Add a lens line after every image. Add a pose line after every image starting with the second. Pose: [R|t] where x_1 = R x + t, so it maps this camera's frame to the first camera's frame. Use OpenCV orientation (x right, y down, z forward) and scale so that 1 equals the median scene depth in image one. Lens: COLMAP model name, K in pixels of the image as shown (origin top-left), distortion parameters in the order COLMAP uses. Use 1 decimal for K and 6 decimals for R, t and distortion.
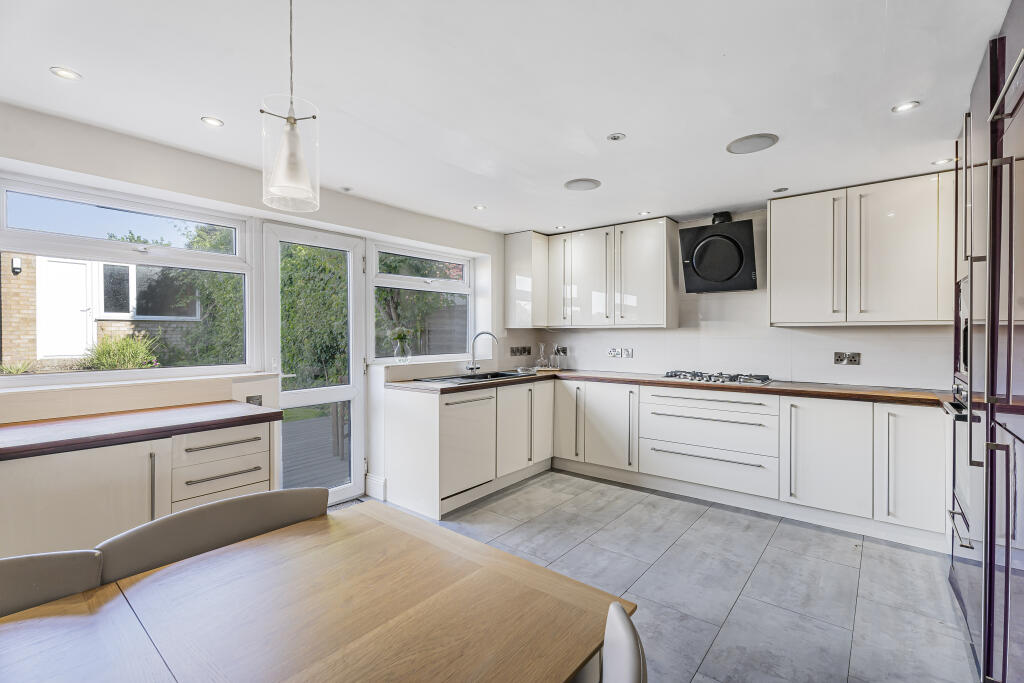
lens RADIAL K [[465.9, 0, 512.0], [0, 465.9, 341.5], [0, 0, 1]] dist [0.000990, 0.000211]
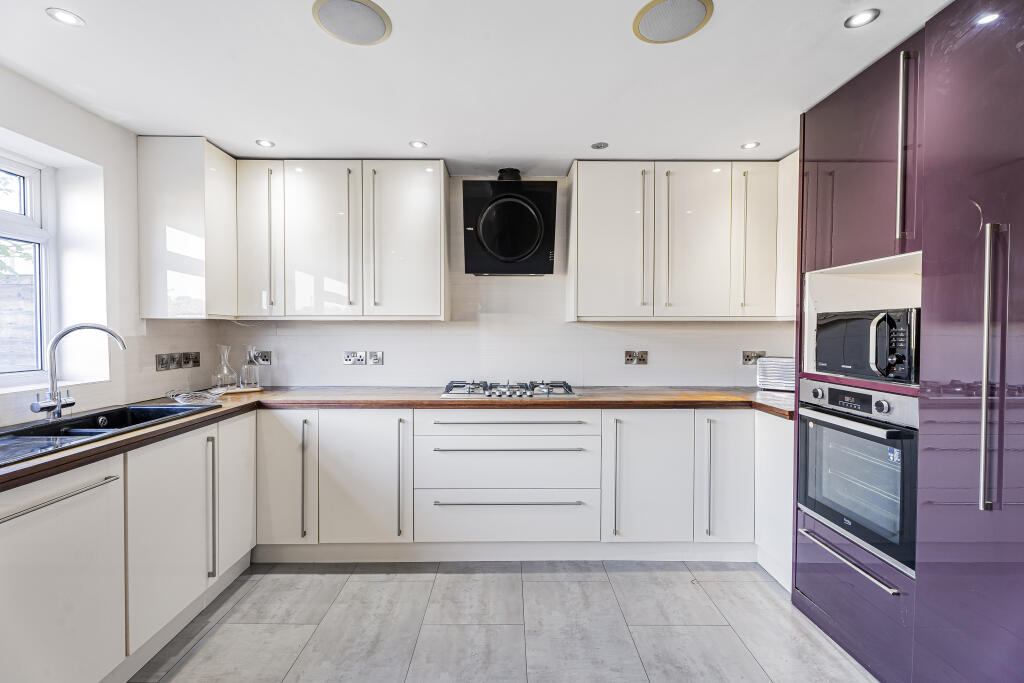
lens RADIAL K [[454.4, 0, 512.0], [0, 454.4, 341.5], [0, 0, 1]] dist [0.001140, 0.000374]
pose [[0.776202, -0.013611, 0.630337, -0.017071], [0.008863, 0.999904, 0.010677, -0.005345], [-0.630421, -0.002700, 0.776248, 0.398803]]
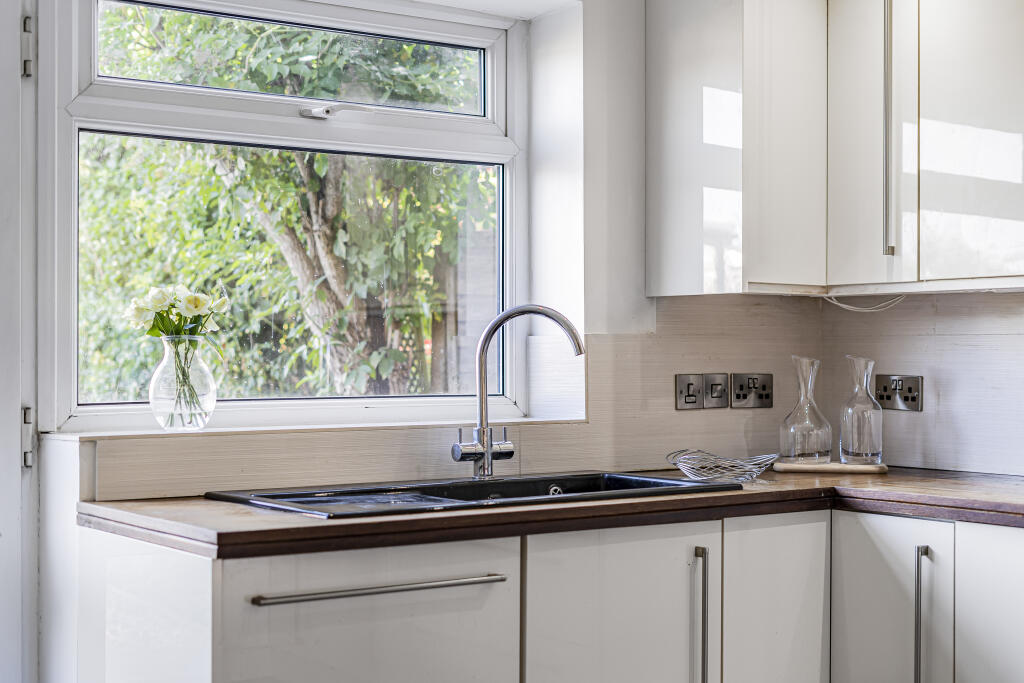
lens RADIAL K [[1521.4, 0, 512.0], [0, 1521.4, 341.5], [0, 0, 1]] dist [0.014123, 0.005182]
pose [[0.963220, -0.001571, -0.268709, 0.152007], [-0.005004, 0.999705, -0.023782, 0.016827], [0.268667, 0.024252, 0.962928, 0.232077]]
